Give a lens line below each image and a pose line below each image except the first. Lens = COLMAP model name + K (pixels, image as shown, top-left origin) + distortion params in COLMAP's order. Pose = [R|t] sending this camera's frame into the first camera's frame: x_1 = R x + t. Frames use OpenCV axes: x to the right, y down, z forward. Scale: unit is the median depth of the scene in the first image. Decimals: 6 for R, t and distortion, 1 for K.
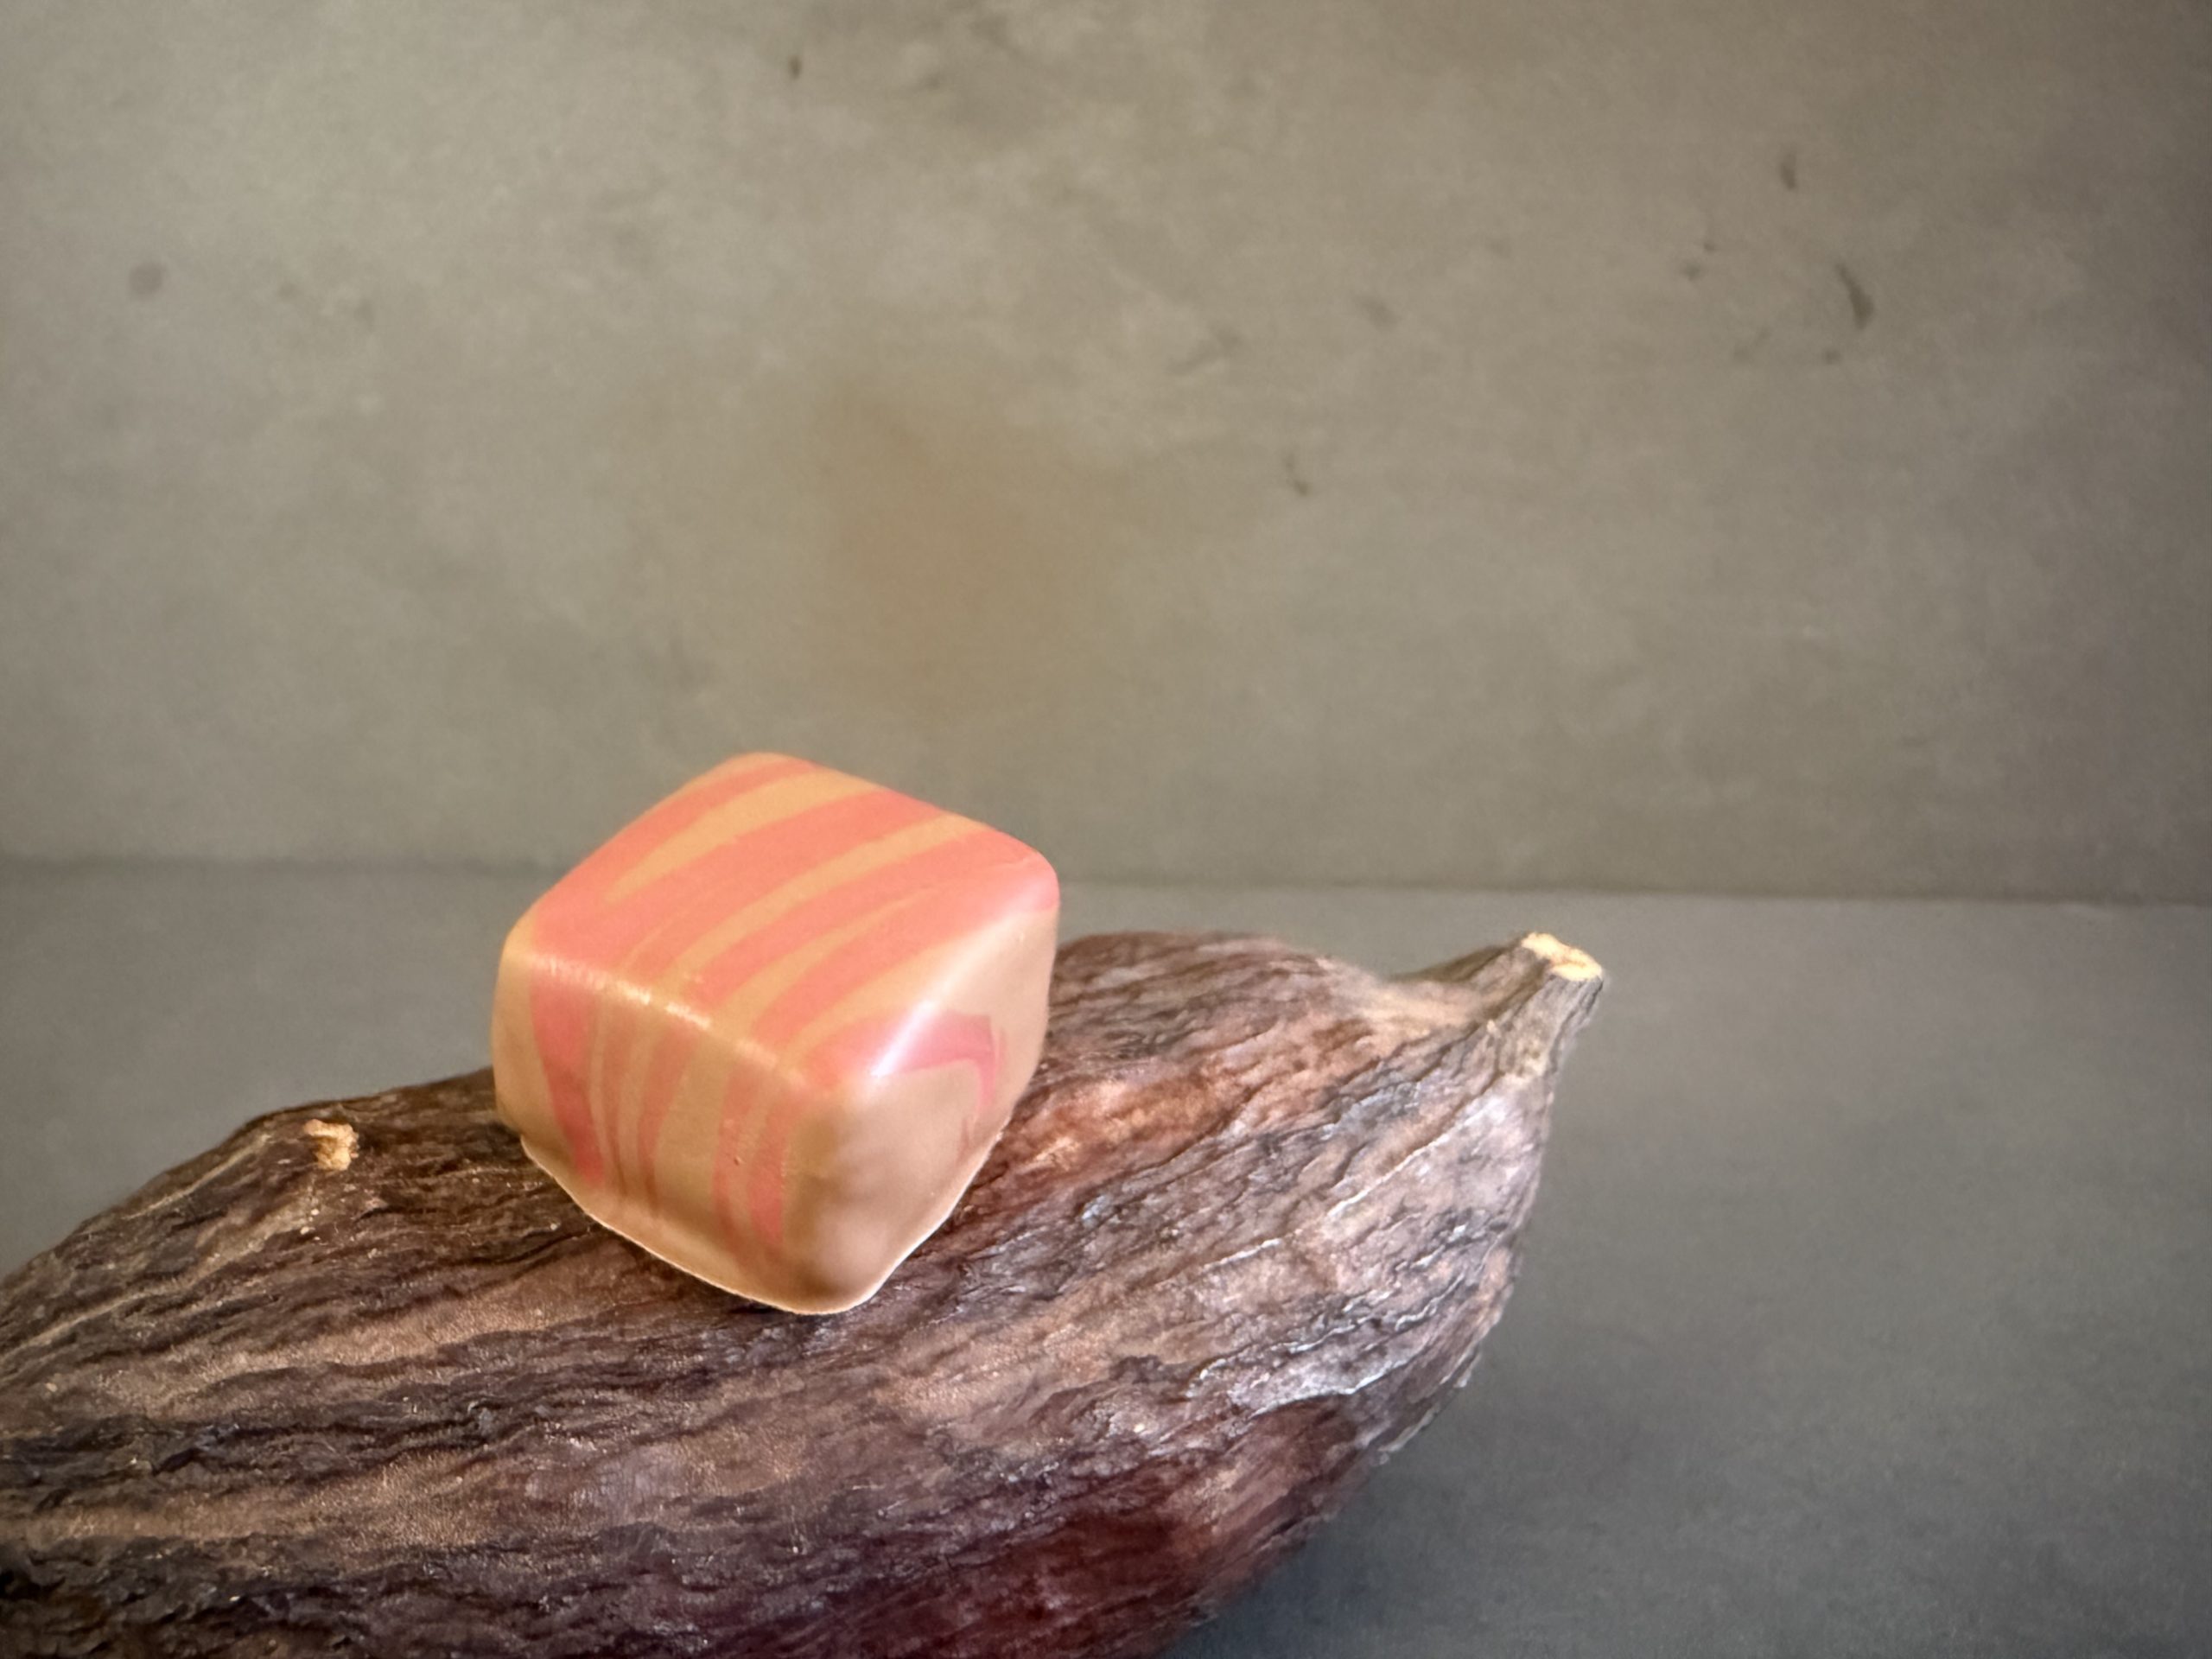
lens RADIAL K [[1674.6, 0, 1000.7], [0, 1674.6, 816.5], [0, 0, 1]] dist [-0.000583, 0.005276]
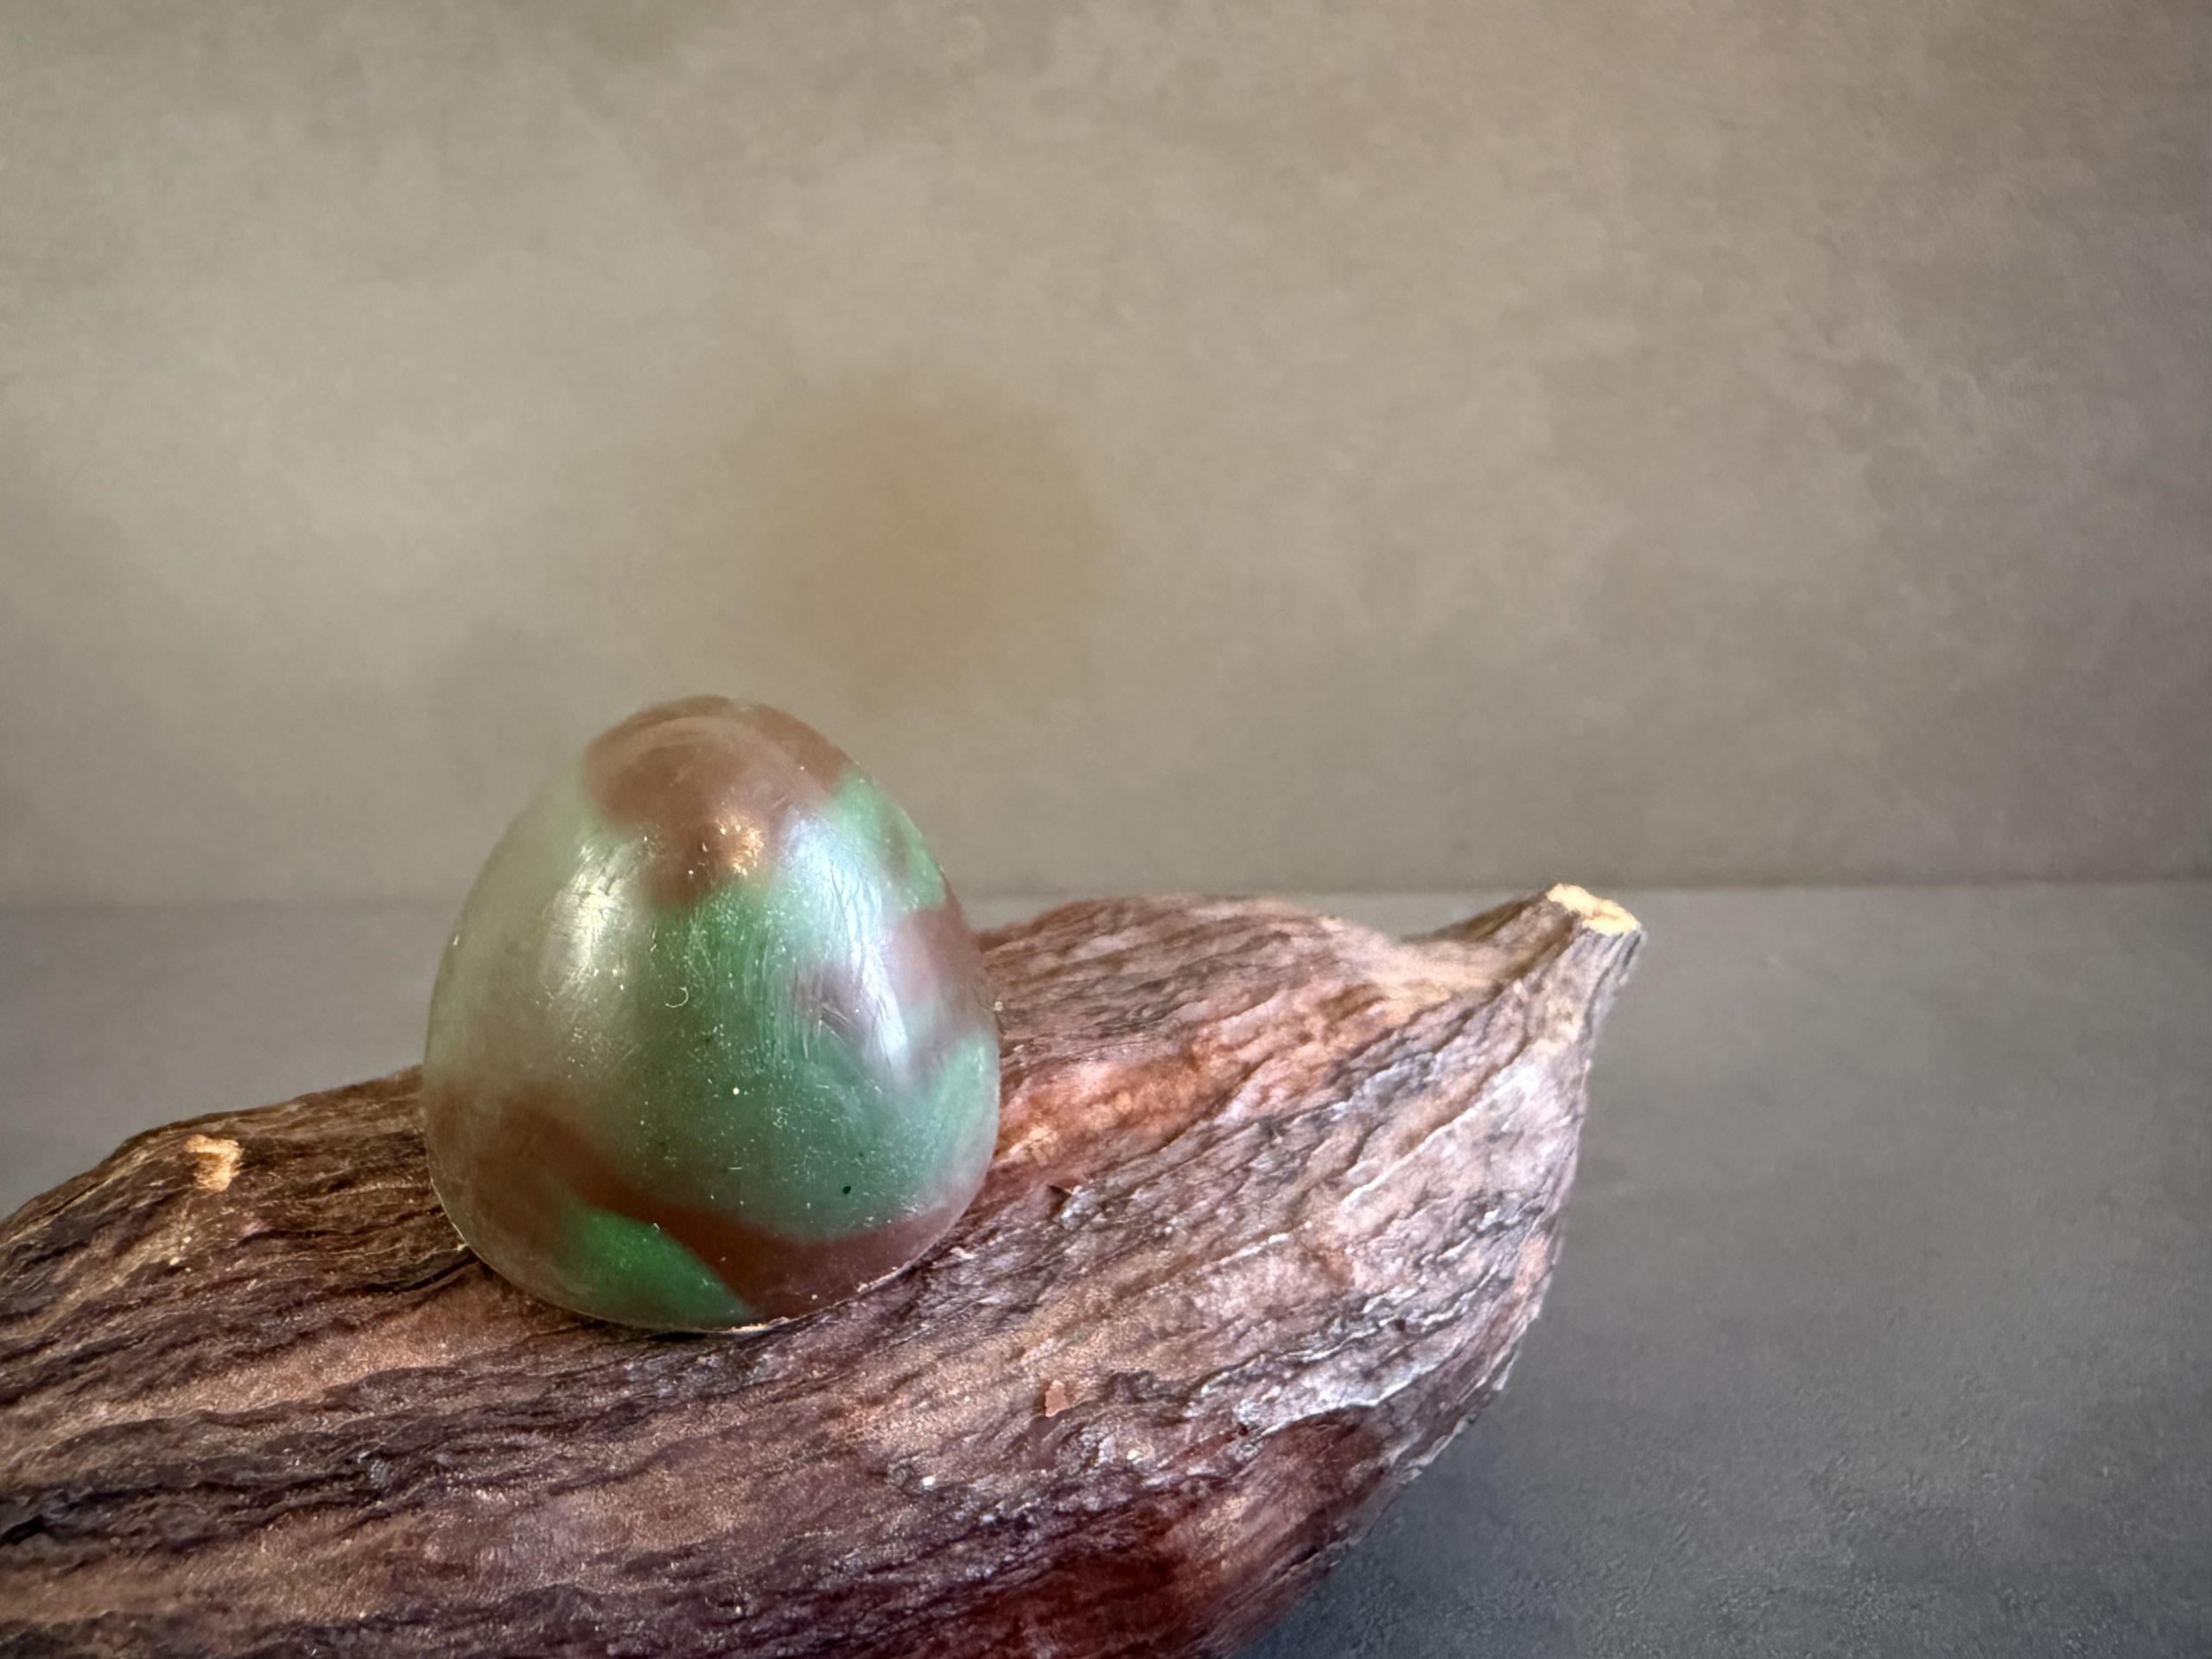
lens RADIAL K [[1674.6, 0, 966.0], [0, 1674.6, 826.1], [0, 0, 1]] dist [-0.000583, 0.005276]
pose [[0.999020, -0.036533, -0.025006, 0.028974], [0.036853, 0.999243, 0.012458, 0.021116], [0.024532, -0.013367, 0.999610, 0.122172]]
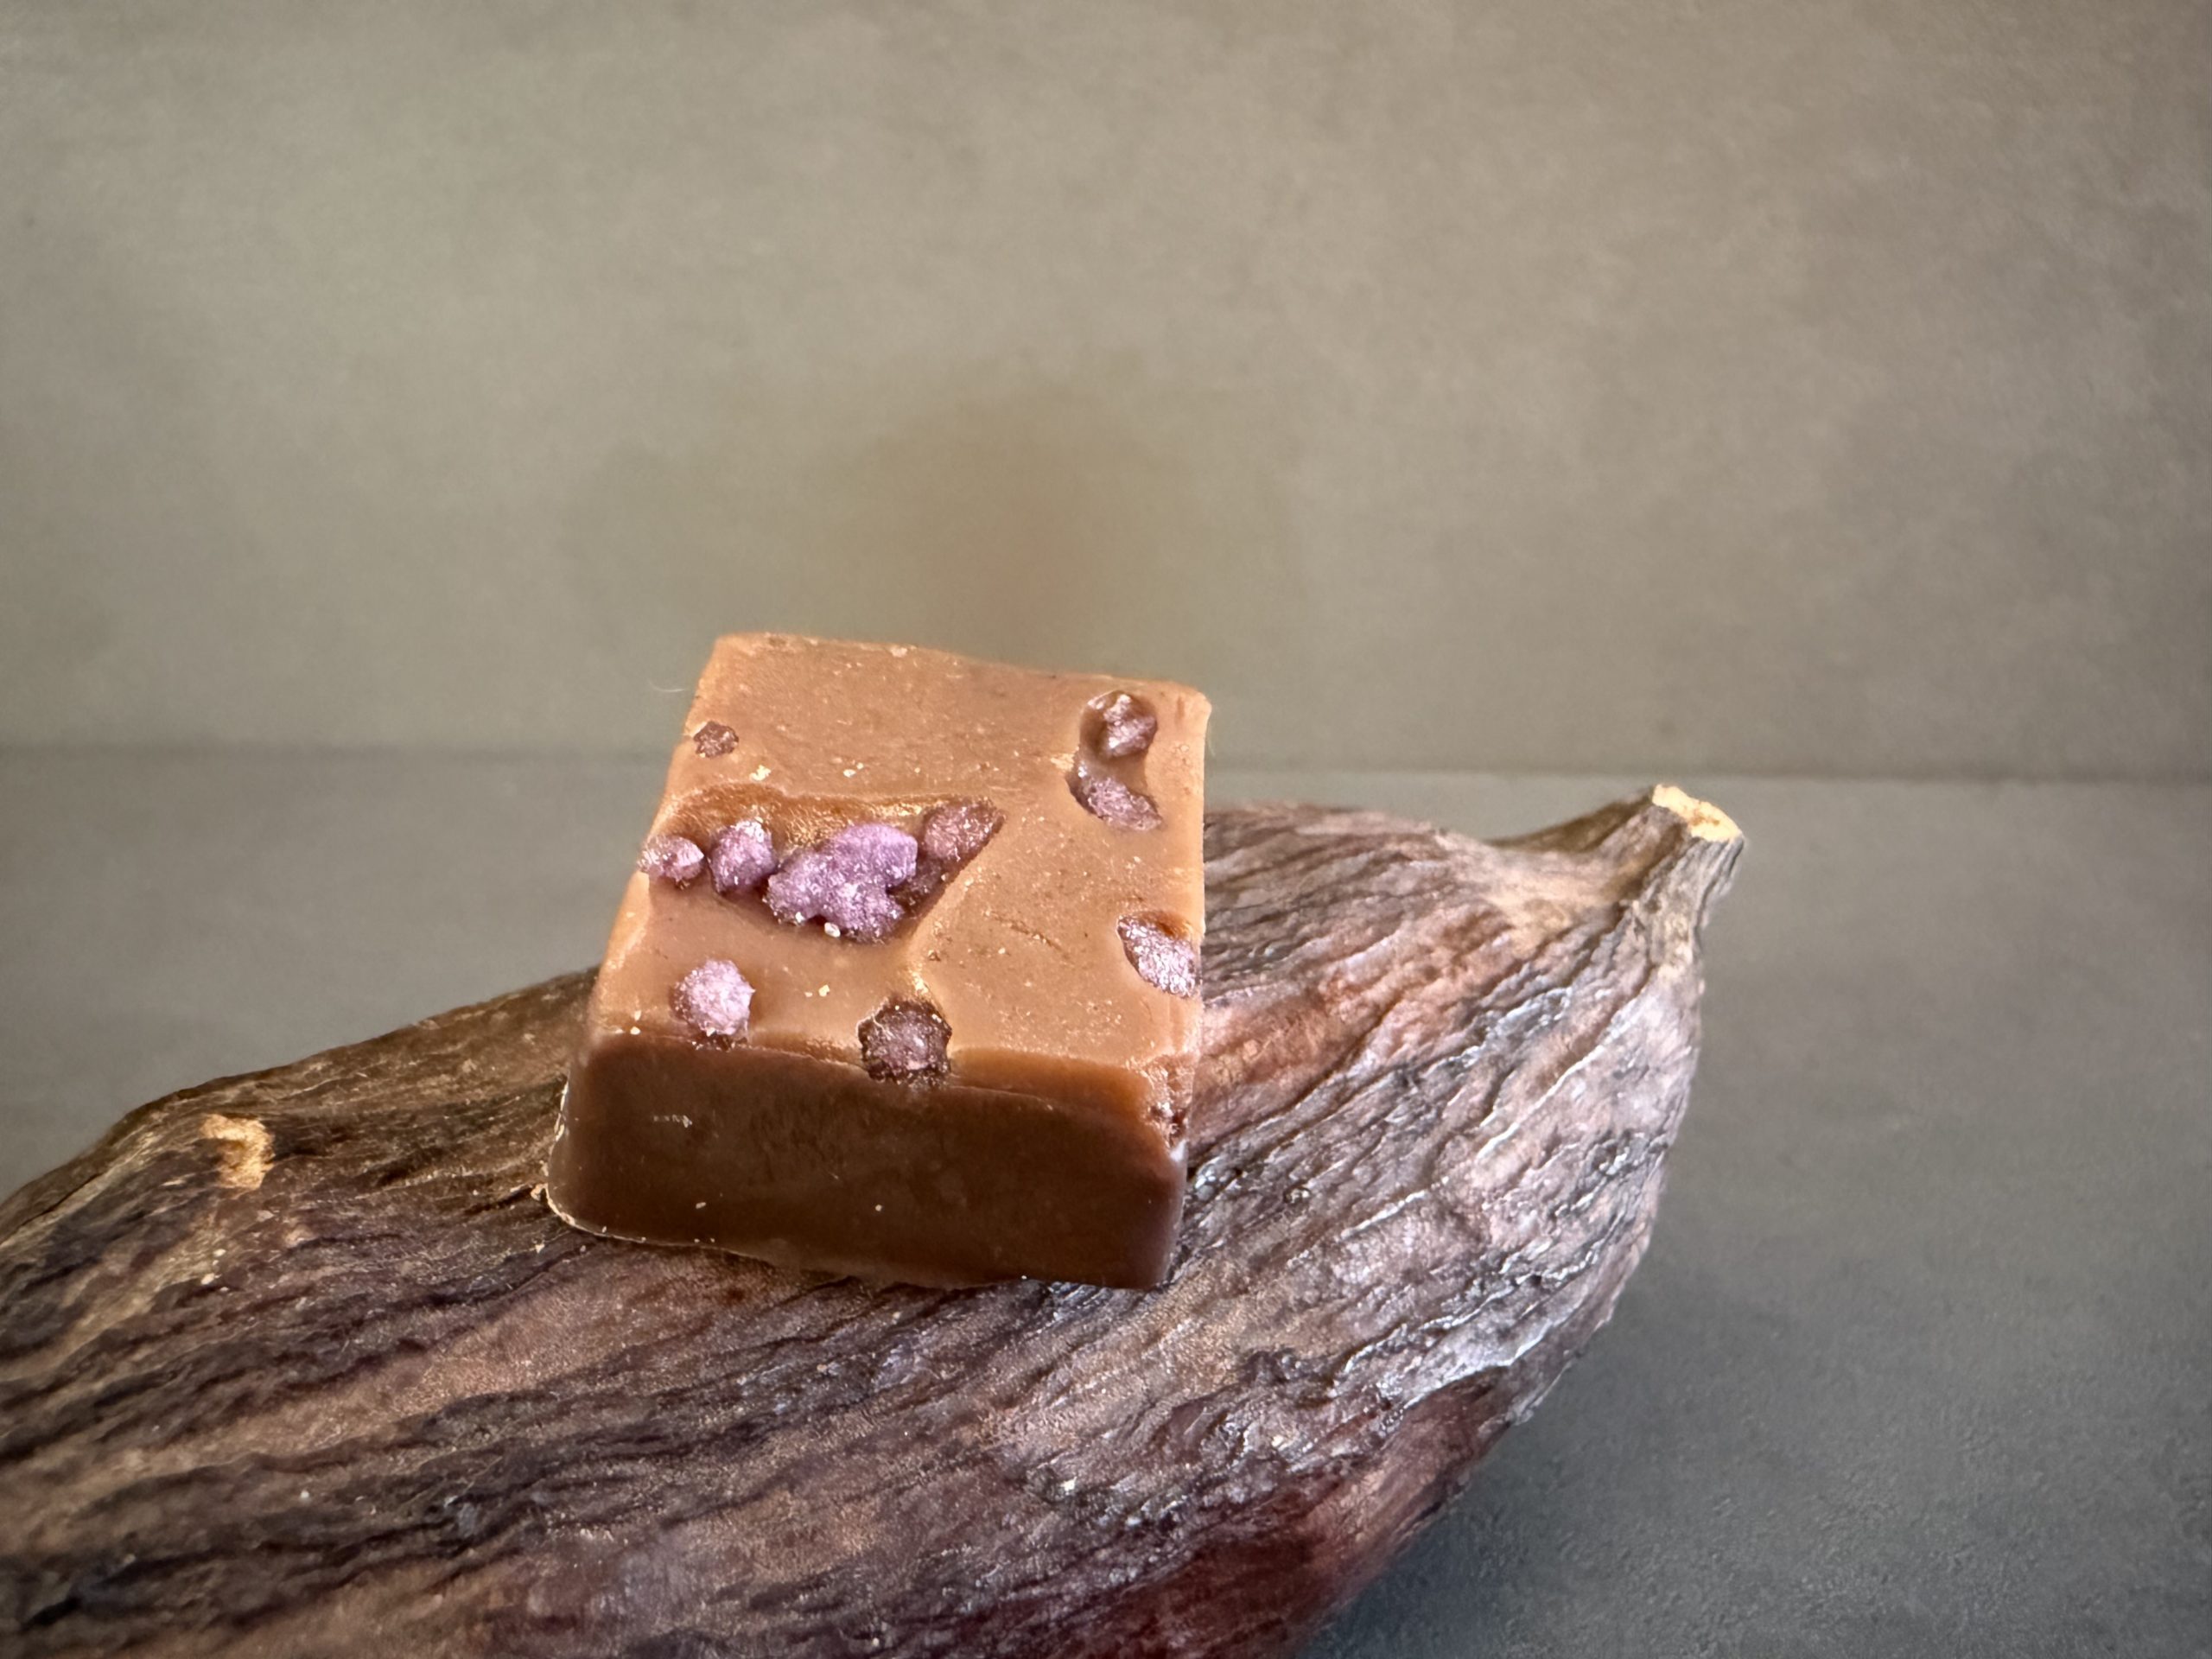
lens RADIAL K [[1674.6, 0, 1068.0], [0, 1674.6, 850.7], [0, 0, 1]] dist [-0.000583, 0.005276]
pose [[0.997588, -0.033813, 0.060620, -0.059780], [0.024800, 0.989310, 0.143705, -0.042560], [-0.064831, -0.141855, 0.987762, 0.231508]]
